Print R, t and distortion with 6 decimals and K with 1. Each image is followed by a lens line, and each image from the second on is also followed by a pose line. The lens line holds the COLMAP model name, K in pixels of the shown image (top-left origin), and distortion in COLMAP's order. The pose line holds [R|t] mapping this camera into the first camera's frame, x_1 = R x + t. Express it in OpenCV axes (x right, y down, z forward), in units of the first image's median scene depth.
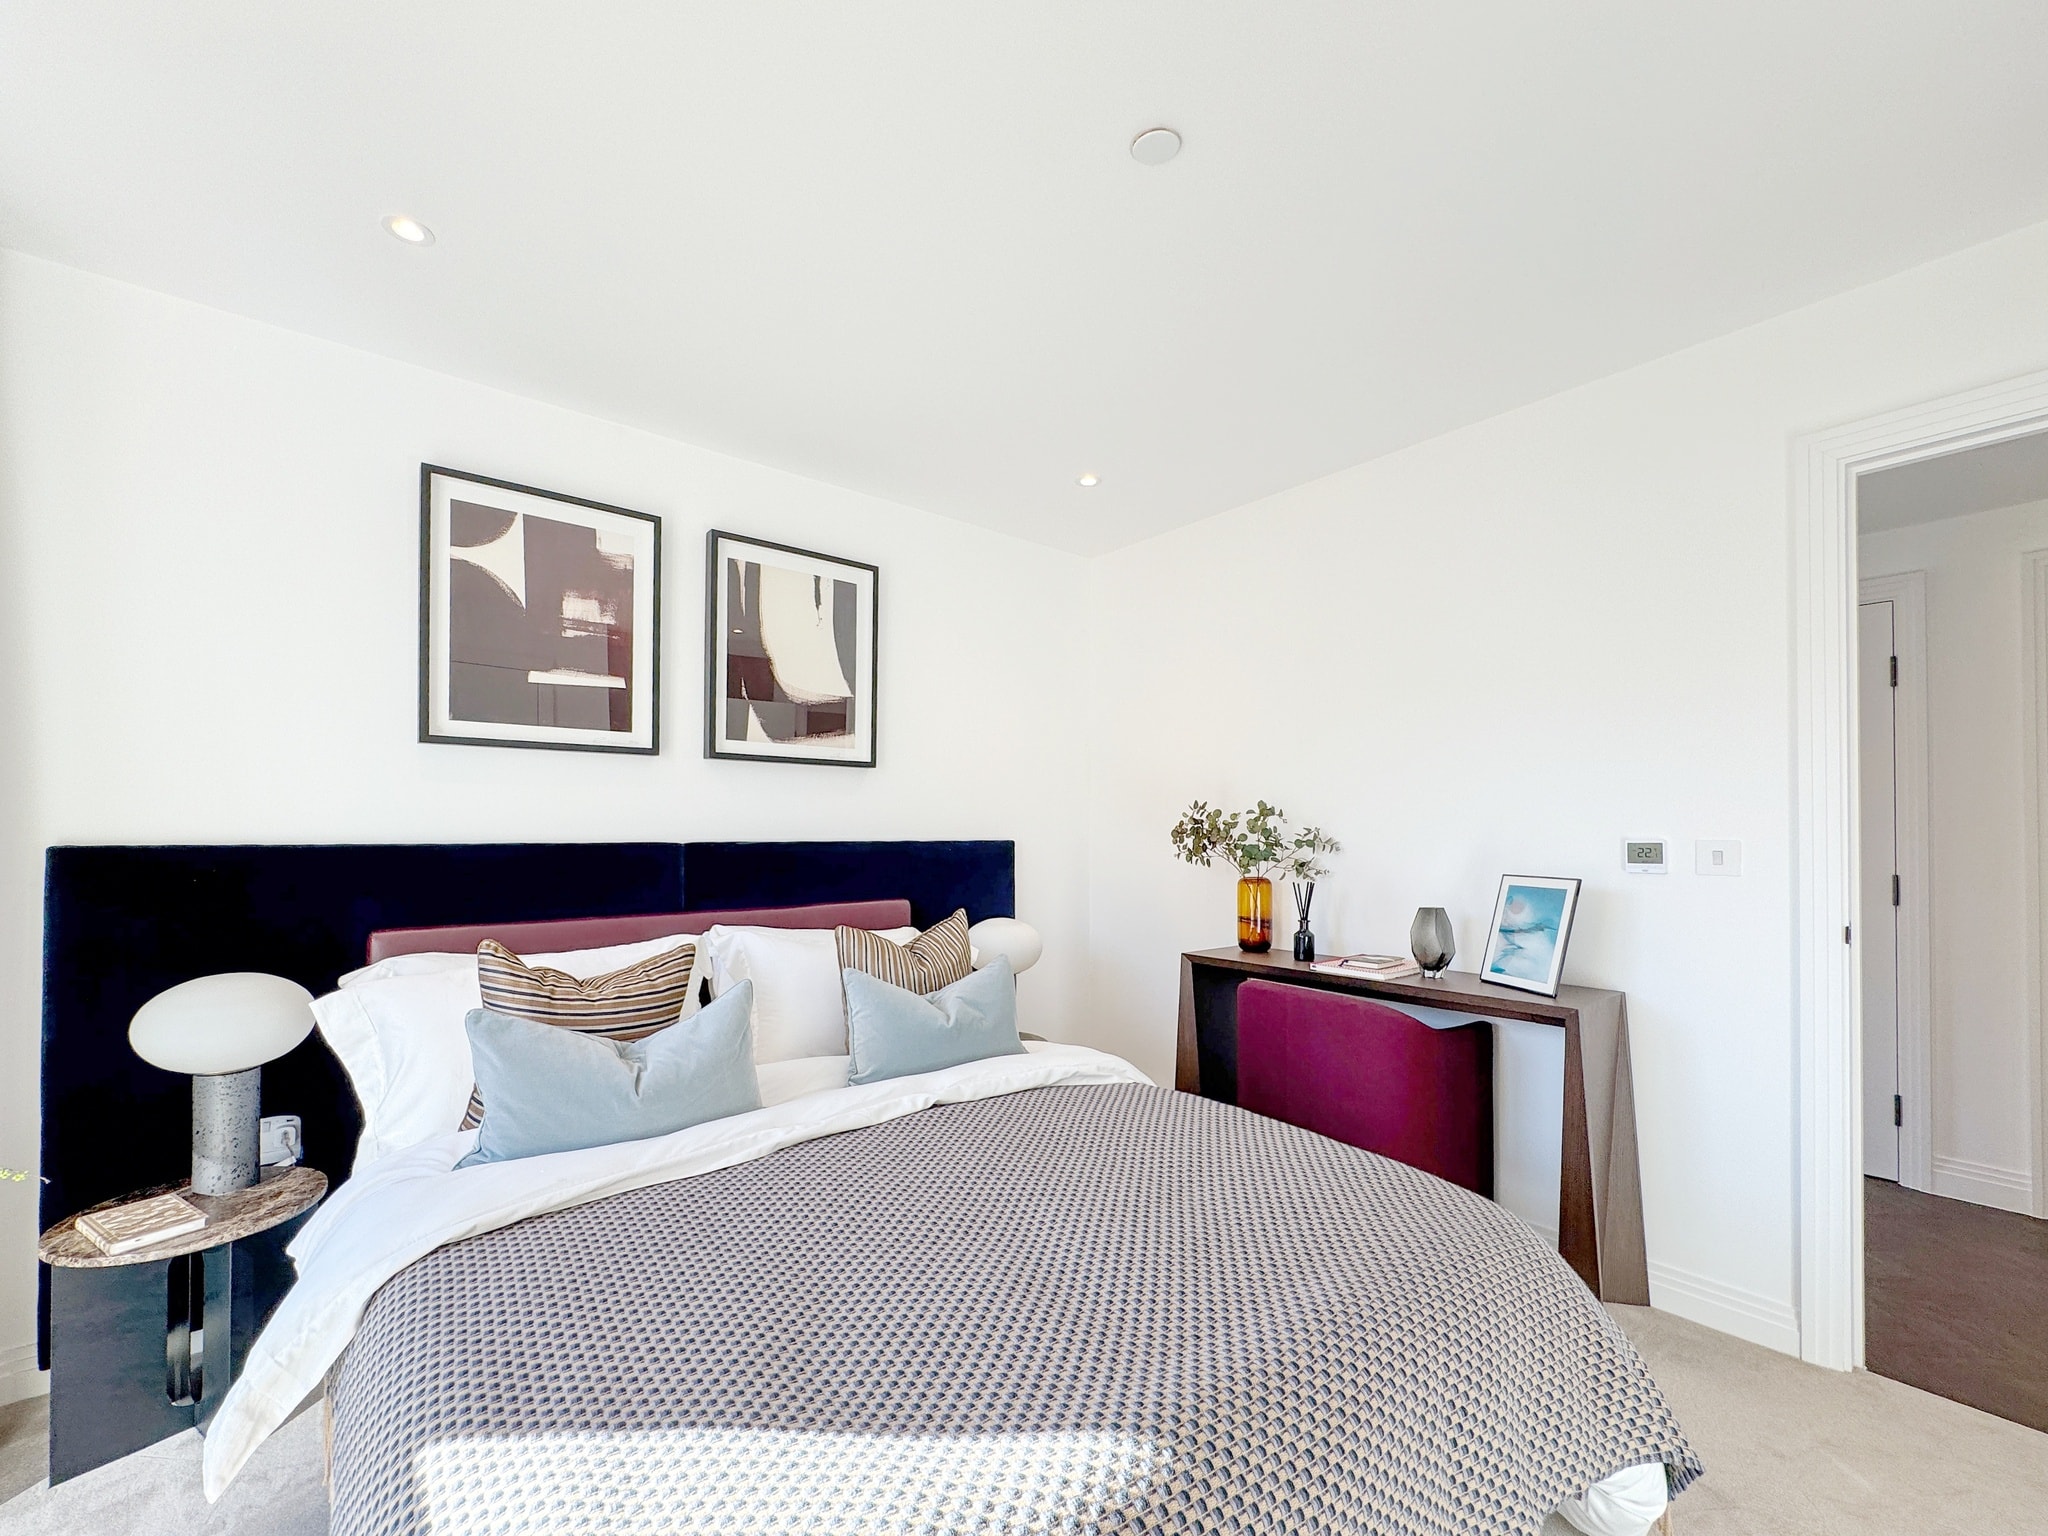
lens RADIAL K [[859.7, 0, 1018.7], [0, 859.7, 821.0], [0, 0, 1]] dist [-0.002294, -0.000173]
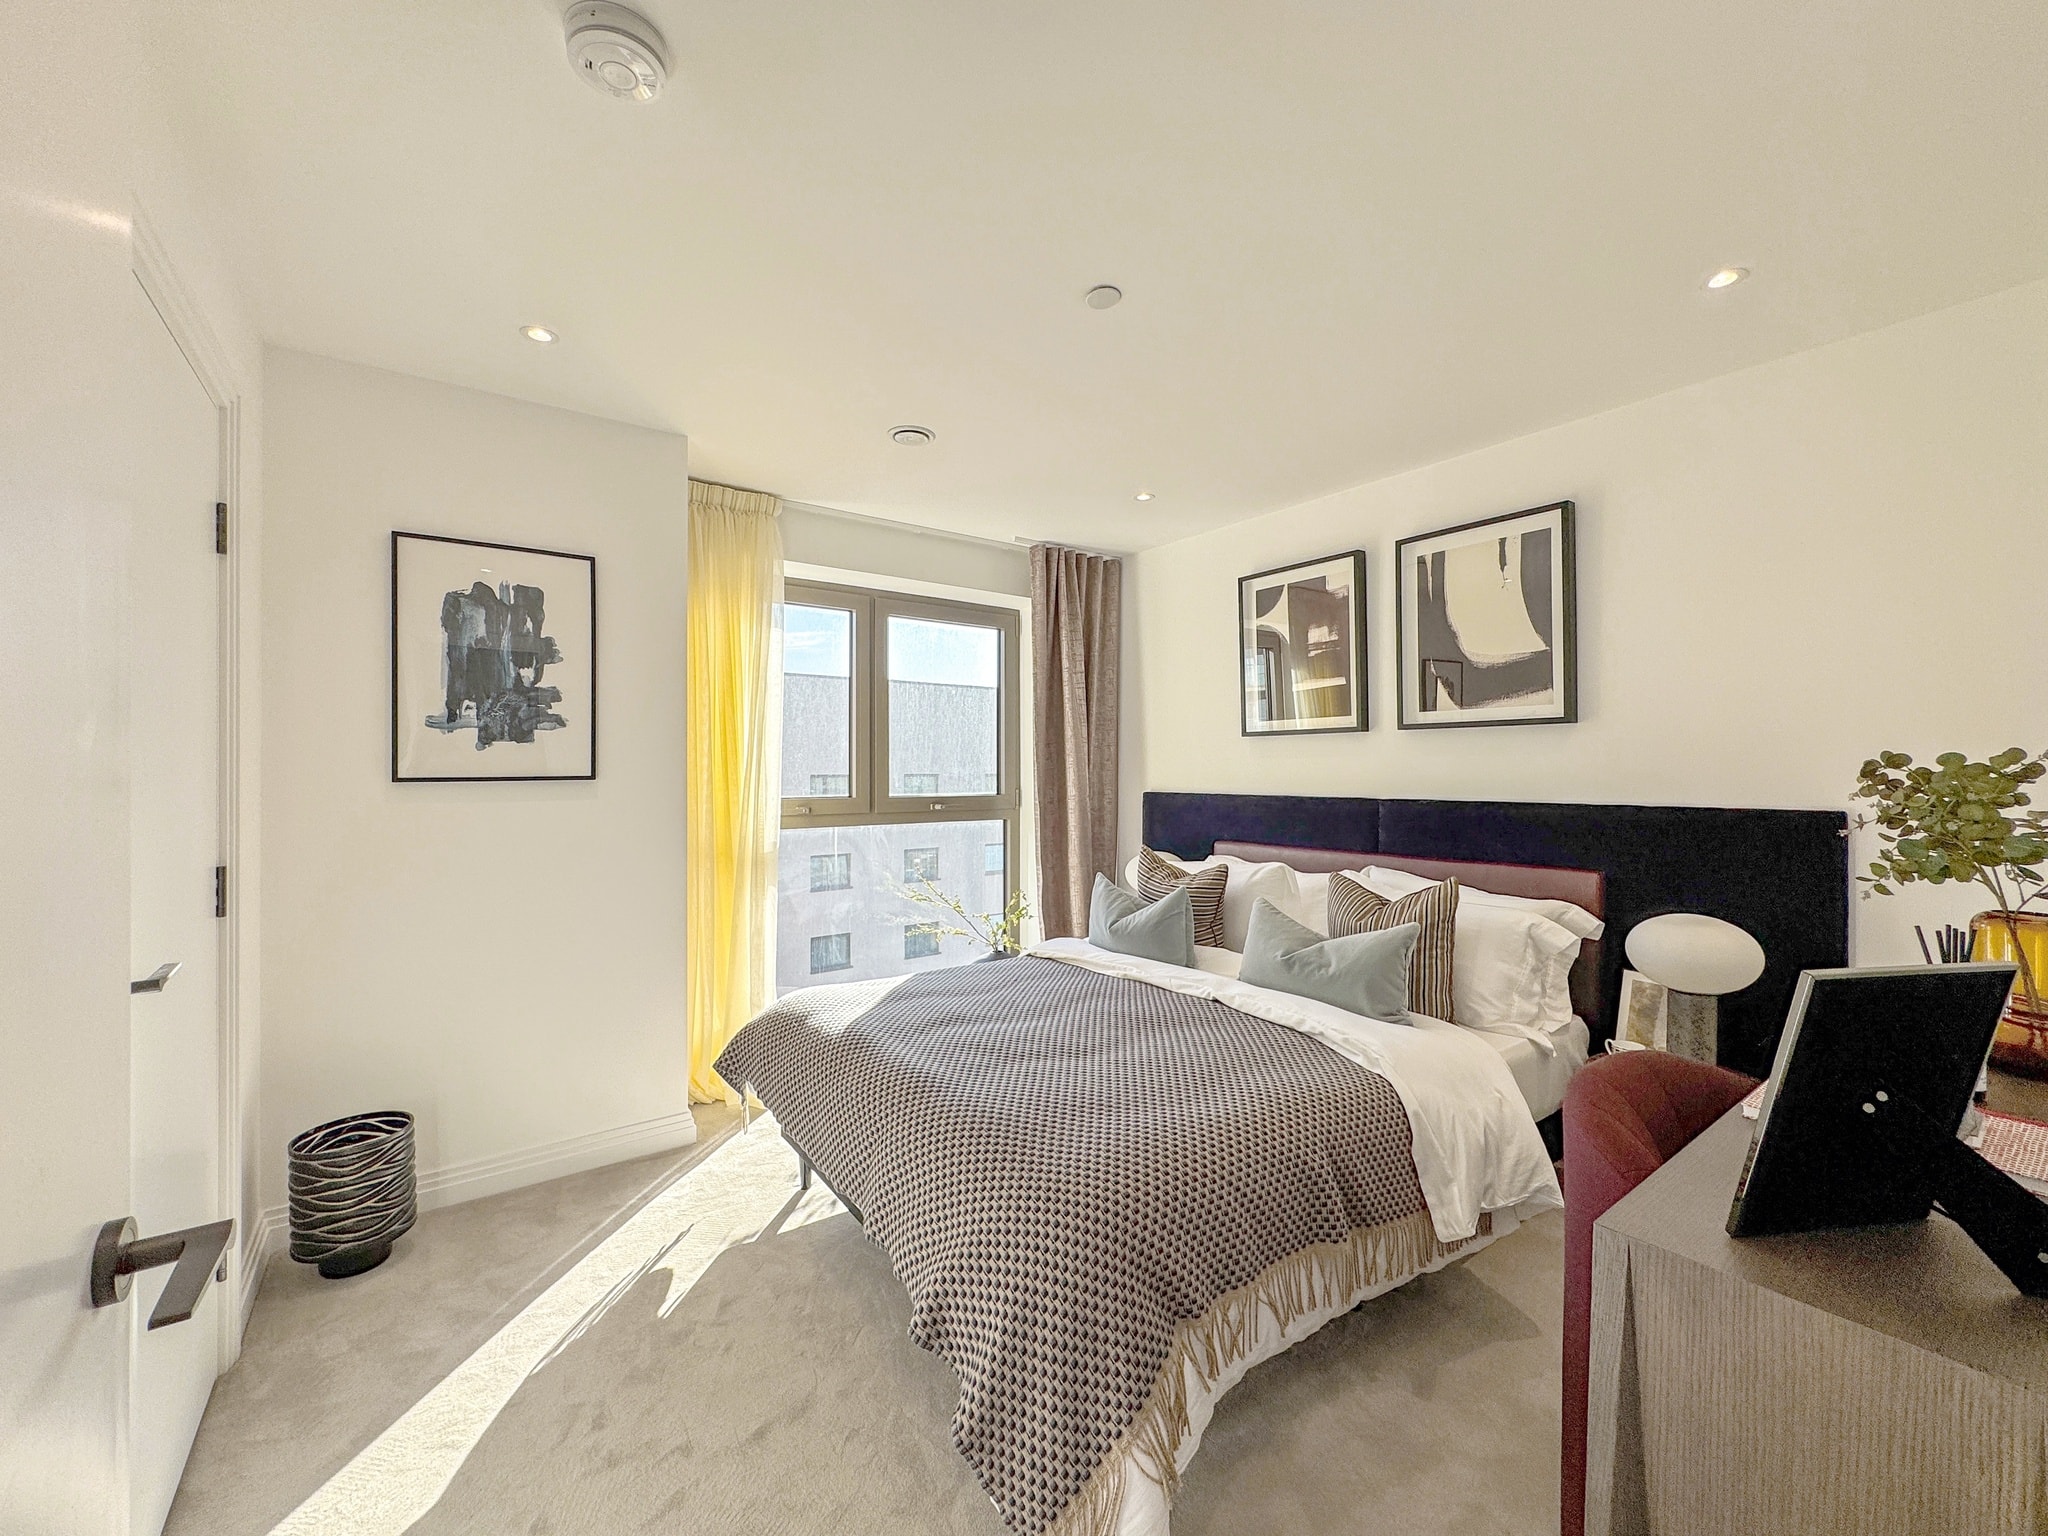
lens RADIAL K [[832.4, 0, 1024.0], [0, 832.4, 768.0], [0, 0, 1]] dist [-0.002060, -0.000016]
pose [[-0.071976, -0.004551, -0.997396, 0.849701], [0.013951, 0.999887, -0.005569, -0.020259], [0.997309, -0.014316, -0.071905, 0.556596]]
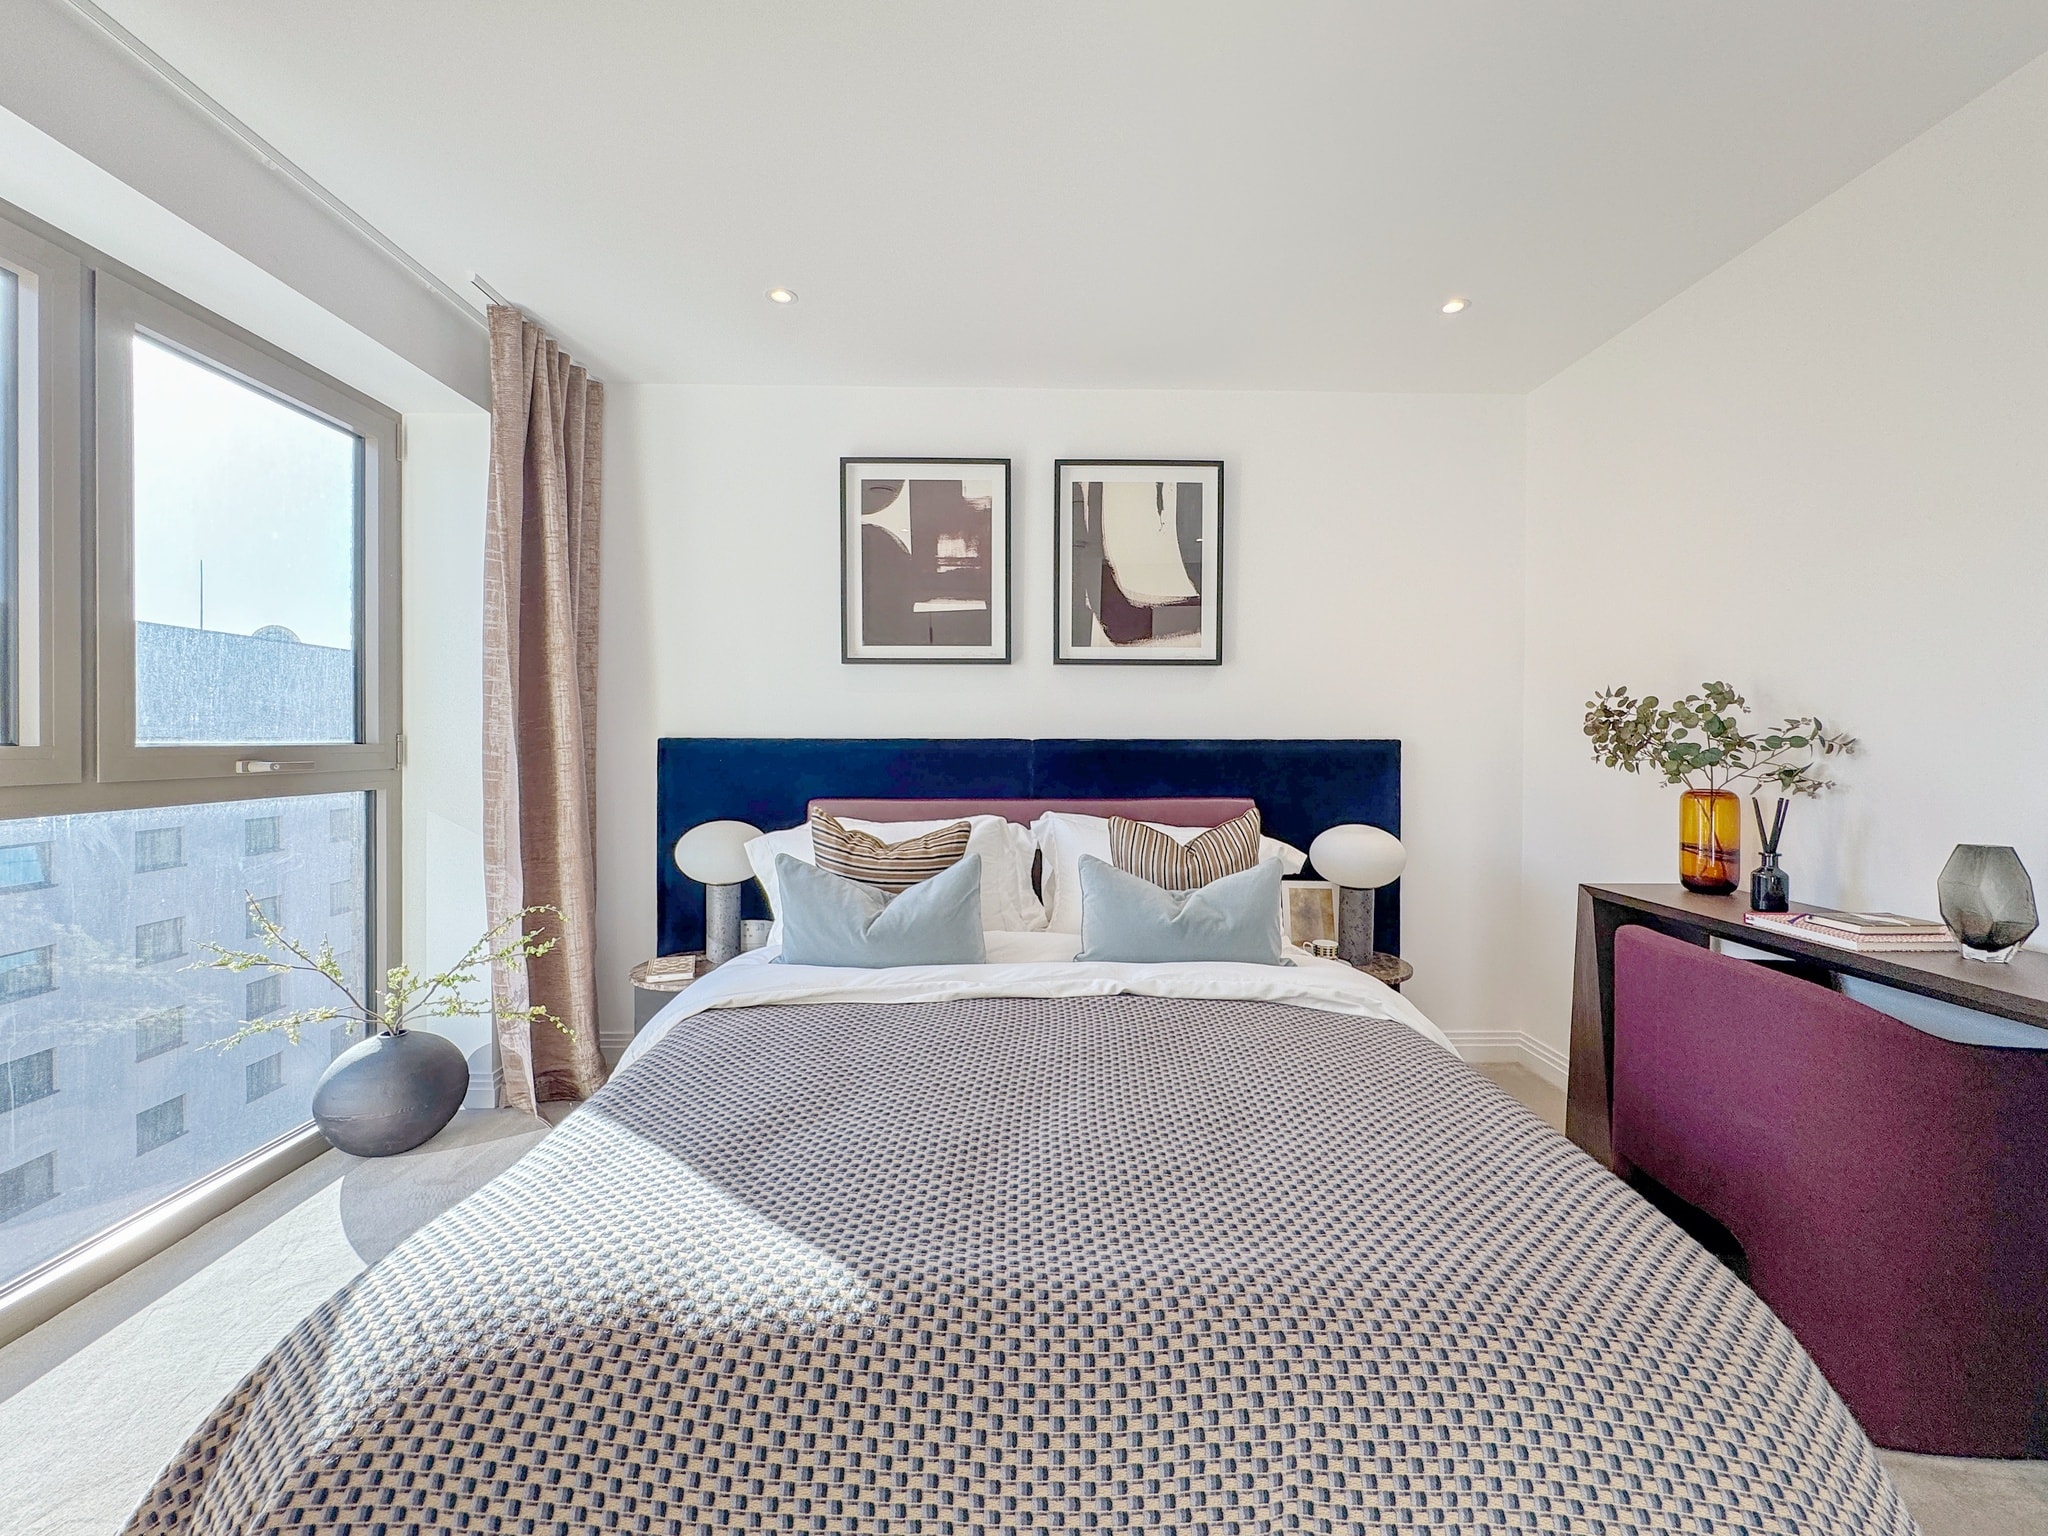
lens RADIAL K [[844.8, 0, 1015.2], [0, 844.8, 745.0], [0, 0, 1]] dist [-0.001703, -0.000272]
pose [[0.779392, 0.004435, -0.626521, 0.293863], [0.006492, 0.999864, 0.015154, 0.015679], [0.626503, -0.015878, 0.779257, 0.103748]]
